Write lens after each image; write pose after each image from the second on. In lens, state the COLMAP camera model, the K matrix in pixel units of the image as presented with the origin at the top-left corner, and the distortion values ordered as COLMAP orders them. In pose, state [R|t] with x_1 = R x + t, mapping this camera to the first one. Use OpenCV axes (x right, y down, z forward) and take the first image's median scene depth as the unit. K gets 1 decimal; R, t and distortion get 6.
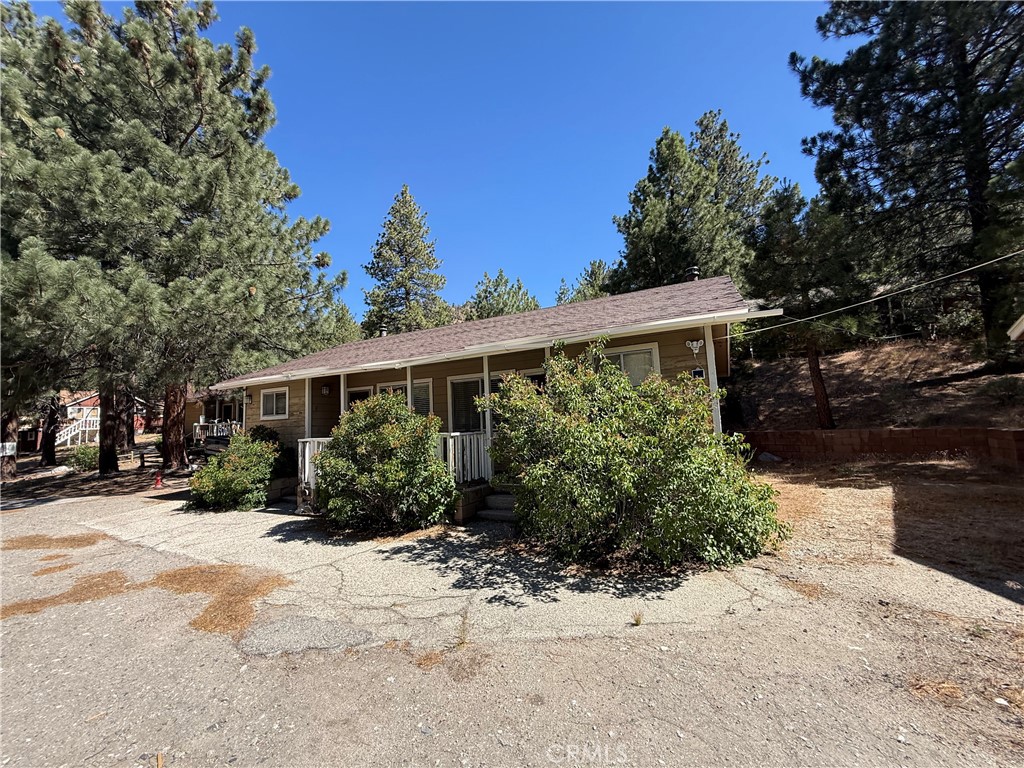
lens RADIAL K [[405.7, 0, 513.4], [0, 405.7, 385.3], [0, 0, 1]] dist [-0.000945, 0.000162]
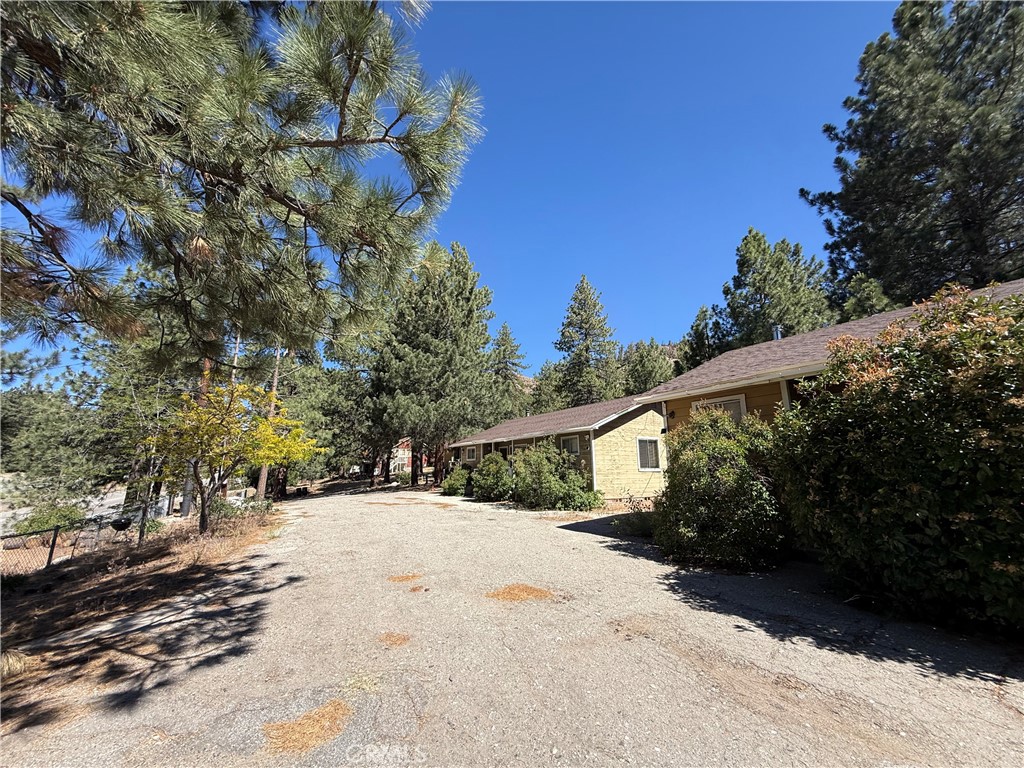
lens RADIAL K [[405.7, 0, 511.7], [0, 405.7, 382.1], [0, 0, 1]] dist [-0.000945, 0.000162]
pose [[0.861242, -0.071427, -0.503151, 0.667226], [0.015617, 0.993326, -0.114281, -0.076615], [0.507955, 0.090565, 0.856609, -0.748018]]
